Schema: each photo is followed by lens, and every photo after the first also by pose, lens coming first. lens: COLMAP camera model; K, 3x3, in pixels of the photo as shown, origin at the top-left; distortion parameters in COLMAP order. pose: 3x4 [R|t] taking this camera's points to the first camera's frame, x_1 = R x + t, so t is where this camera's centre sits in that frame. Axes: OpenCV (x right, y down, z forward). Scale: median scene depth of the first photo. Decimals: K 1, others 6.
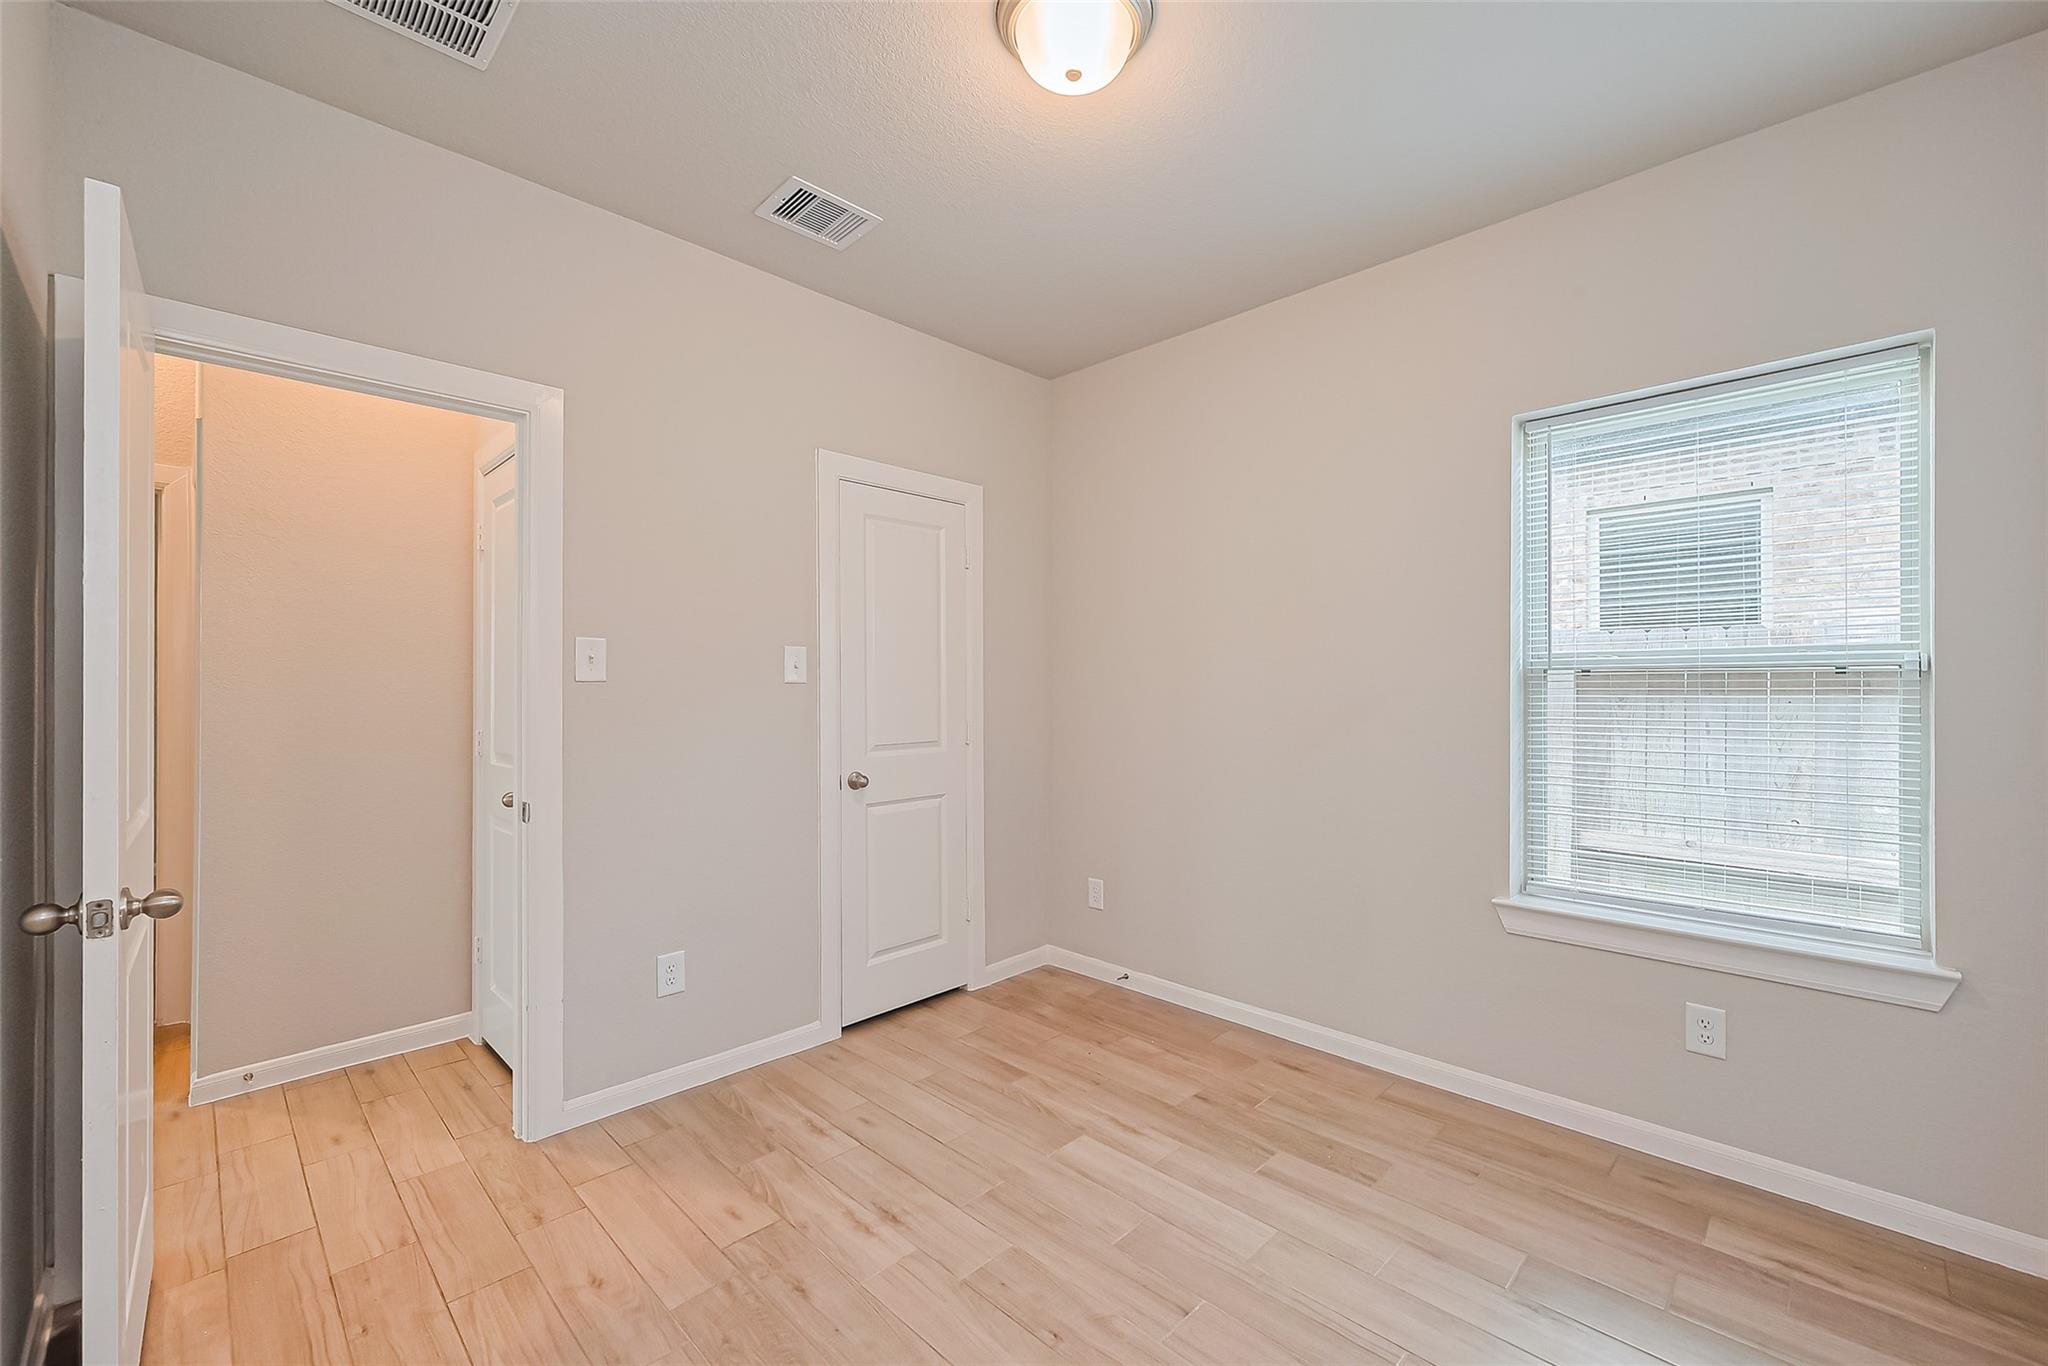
lens RADIAL K [[823.5, 0, 1008.6], [0, 823.5, 697.8], [0, 0, 1]] dist [0.000385, -0.000131]
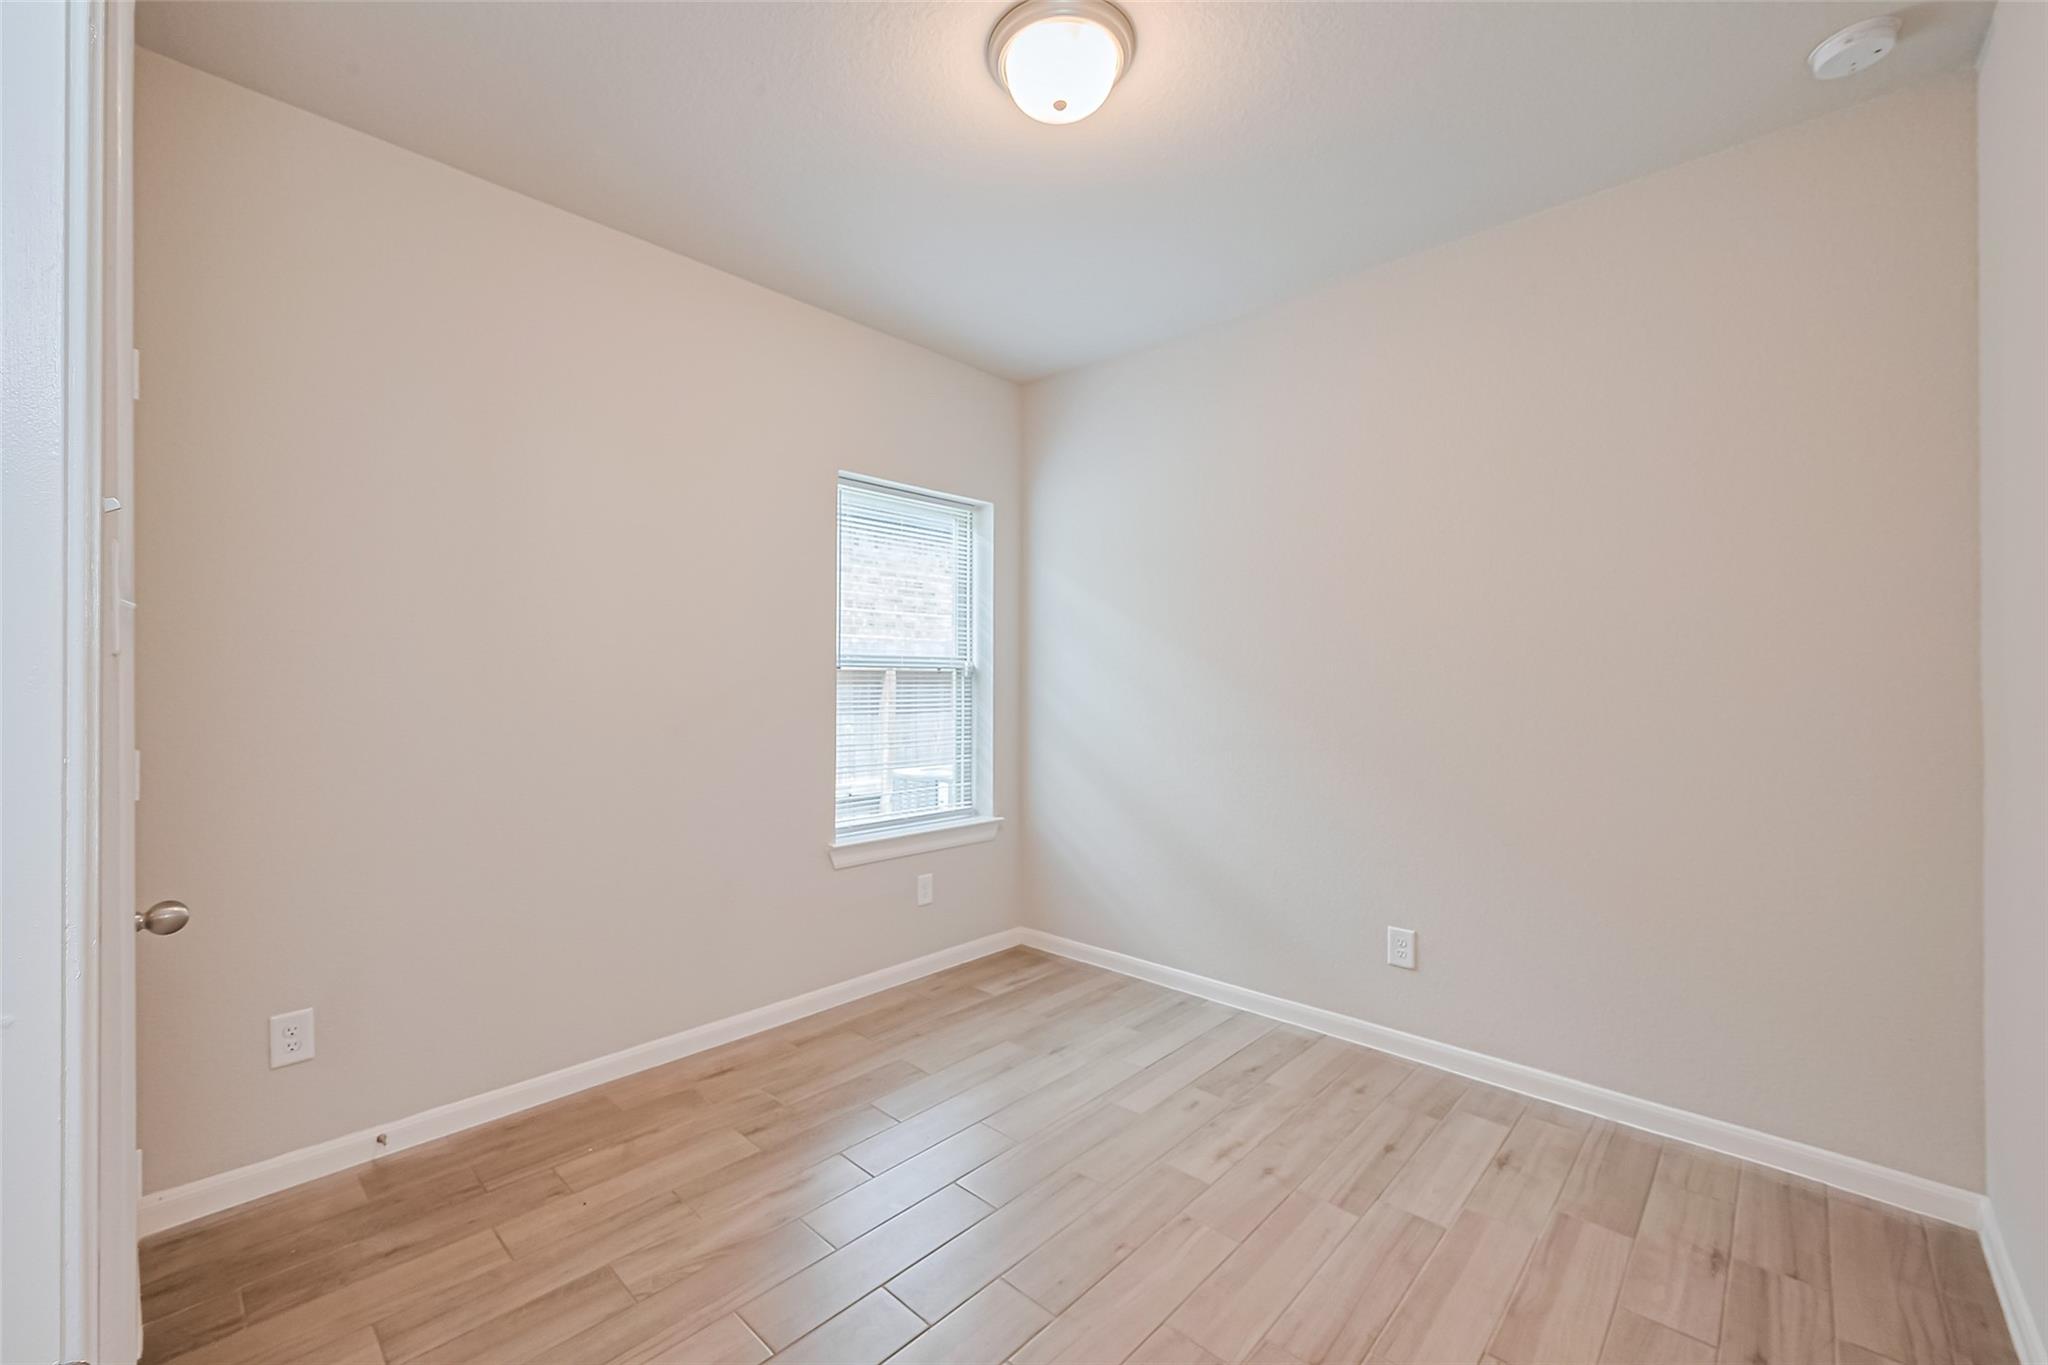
lens RADIAL K [[823.5, 0, 1008.6], [0, 823.5, 697.3], [0, 0, 1]] dist [0.000385, -0.000131]
pose [[-0.026436, -0.007118, 0.999625, -0.667409], [0.012784, 0.999890, 0.007458, 0.010671], [-0.999569, 0.012976, -0.026342, 0.742512]]
